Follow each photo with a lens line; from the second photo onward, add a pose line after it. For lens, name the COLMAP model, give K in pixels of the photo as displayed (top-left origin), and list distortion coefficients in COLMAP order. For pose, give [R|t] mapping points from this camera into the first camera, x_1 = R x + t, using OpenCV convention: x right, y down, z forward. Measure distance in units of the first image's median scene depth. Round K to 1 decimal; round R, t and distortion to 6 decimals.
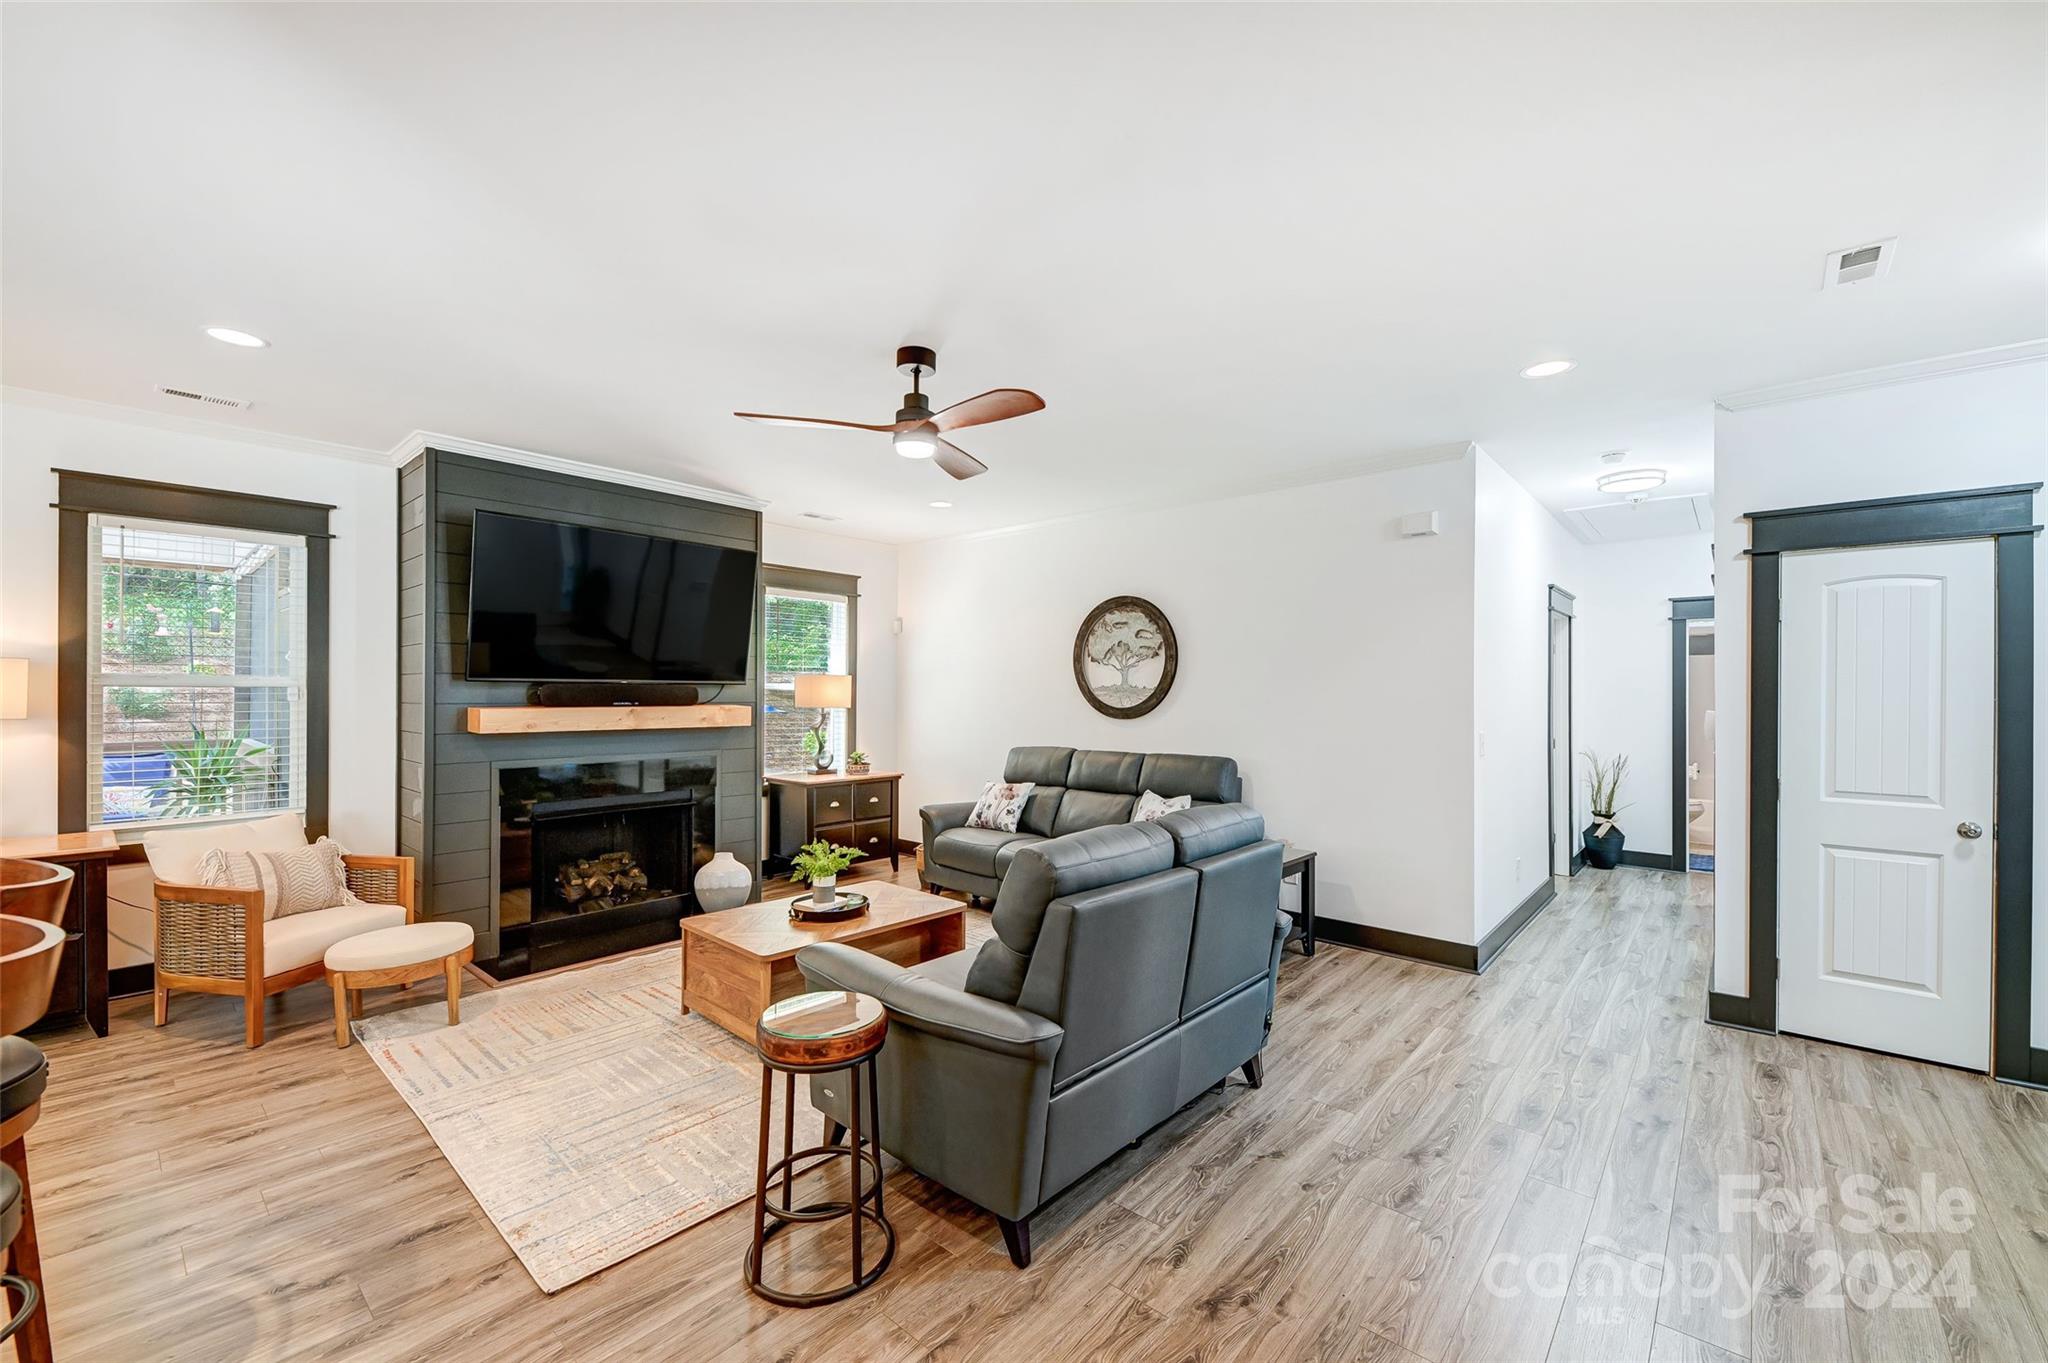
lens RADIAL K [[799.8, 0, 1025.0], [0, 799.8, 689.6], [0, 0, 1]] dist [0.002318, -0.000005]
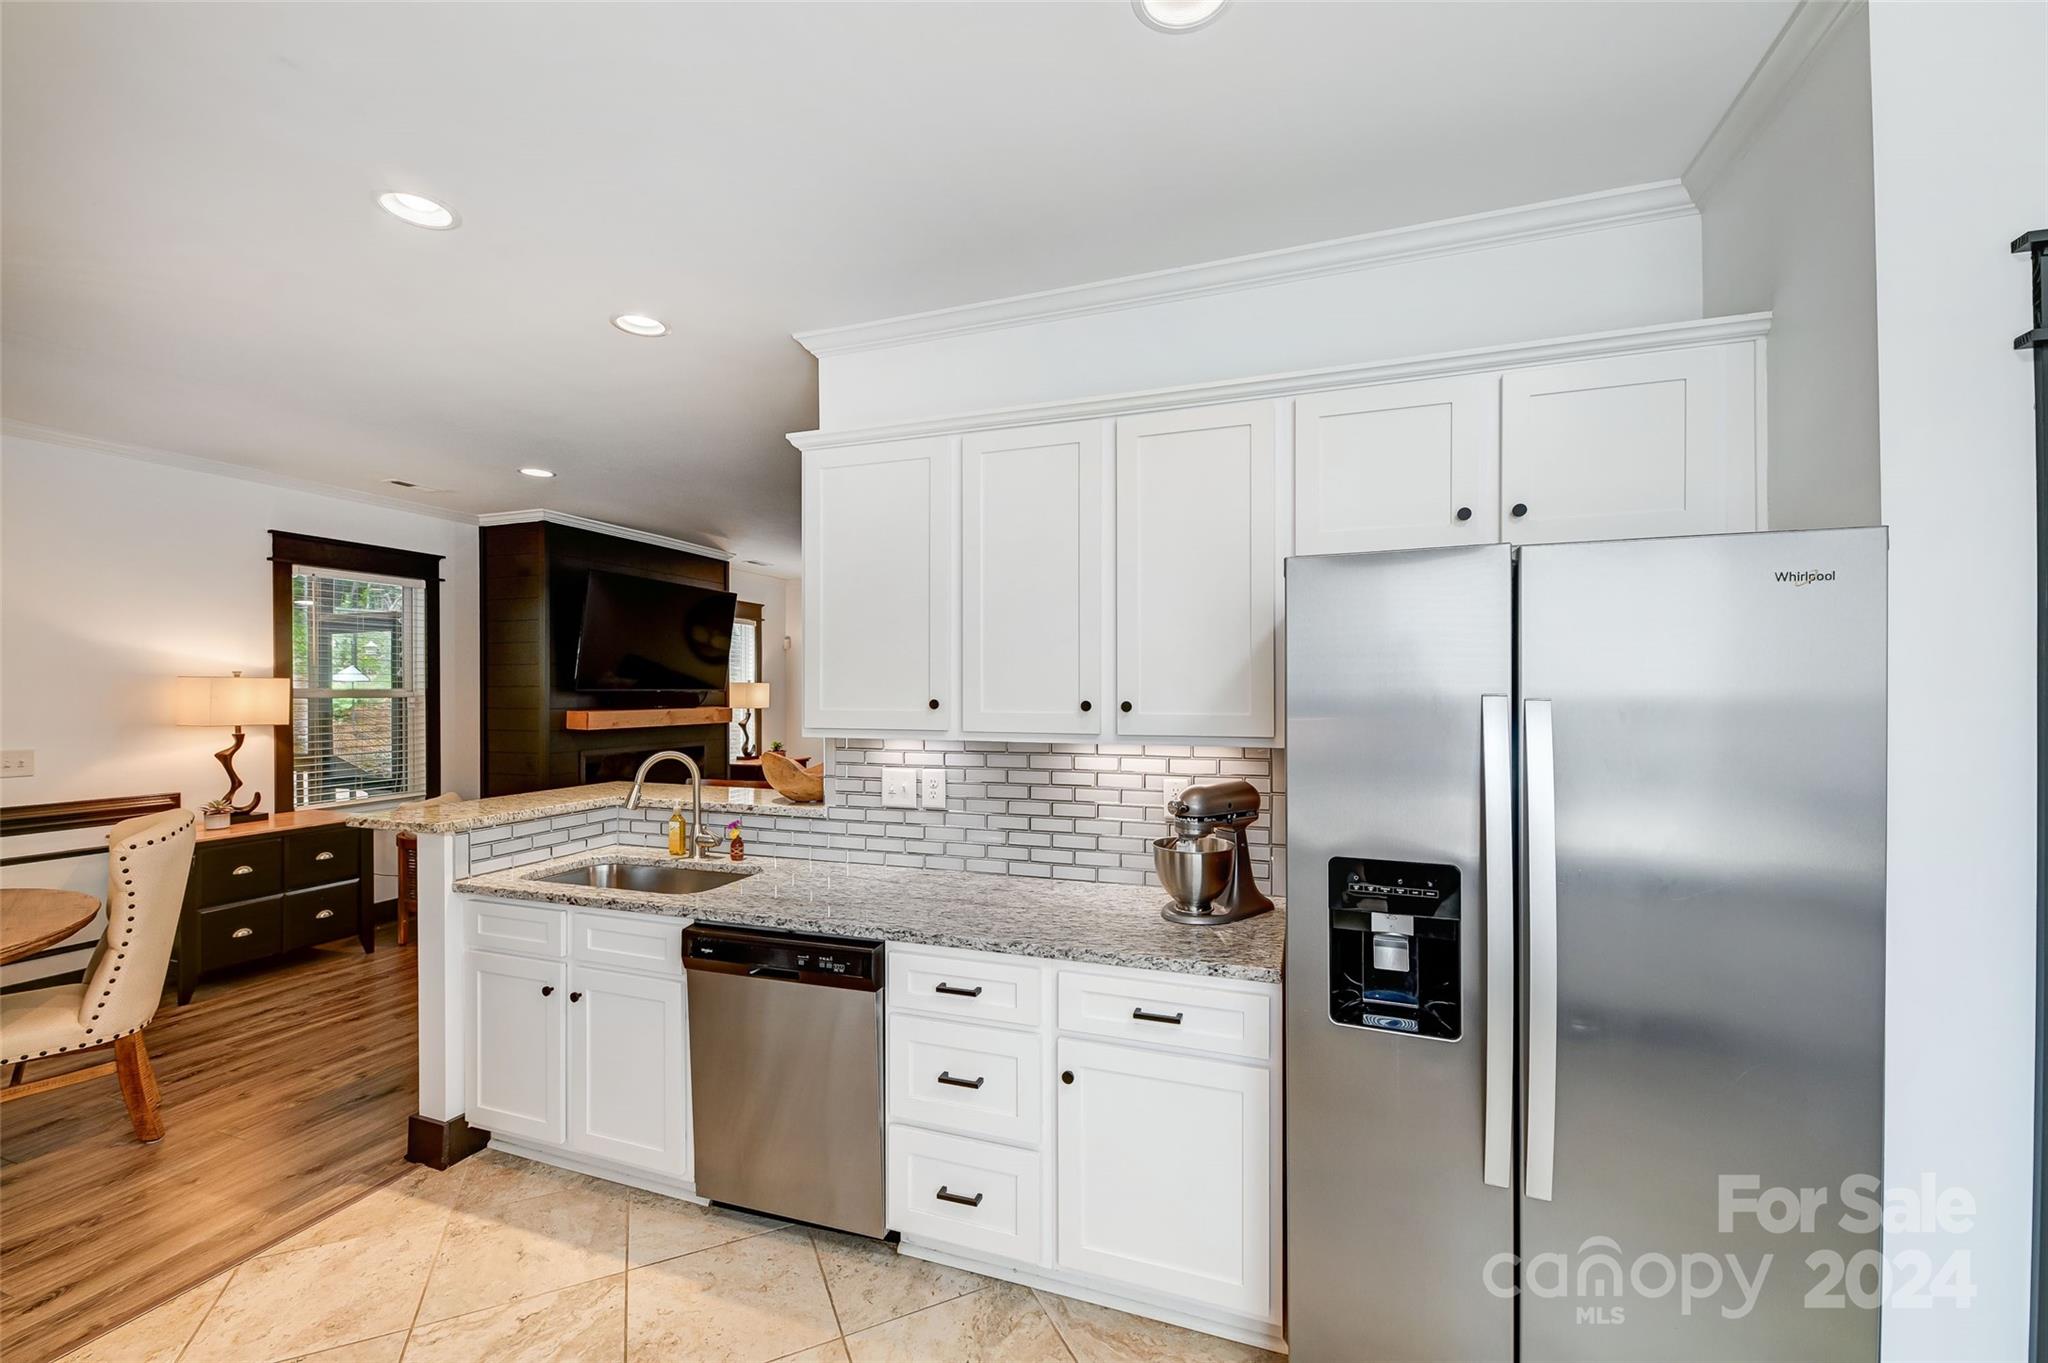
lens RADIAL K [[820.0, 0, 1016.6], [0, 820.0, 690.7], [0, 0, 1]] dist [0.017563, -0.010271]
pose [[0.927333, -0.006858, 0.374174, -0.401634], [0.004705, 0.999967, 0.006667, -0.013901], [-0.374208, -0.004422, 0.927334, -0.459279]]
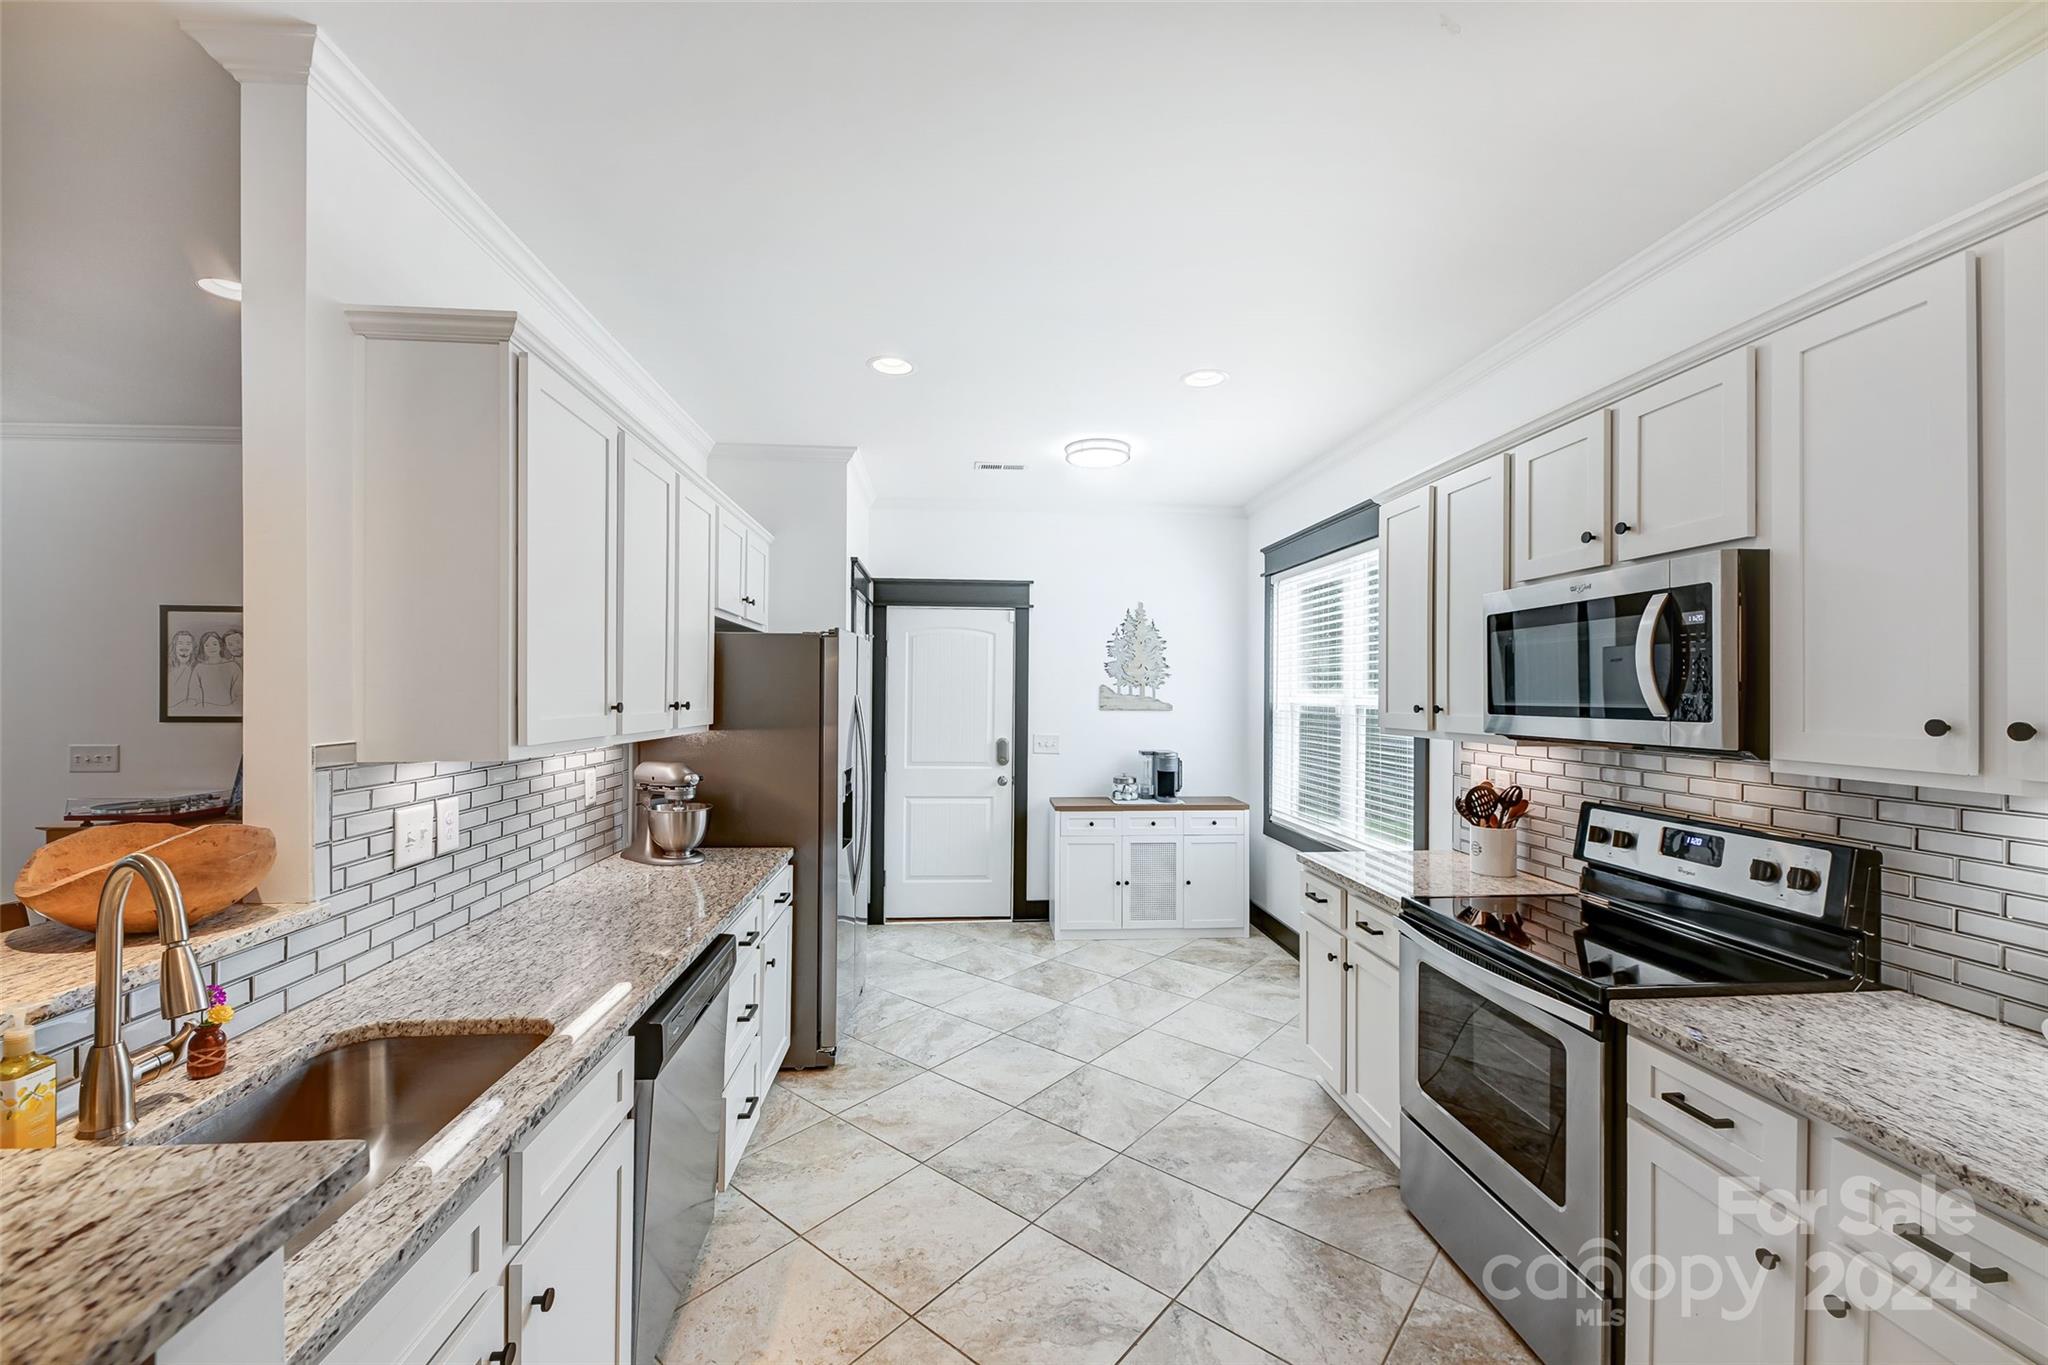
lens RADIAL K [[820.0, 0, 1016.6], [0, 820.0, 691.7], [0, 0, 1]] dist [0.017563, -0.010271]
pose [[-0.723567, -0.005783, 0.690230, -0.709155], [-0.008996, 0.999959, -0.001053, -0.013185], [-0.690195, -0.006971, -0.723589, 0.126954]]
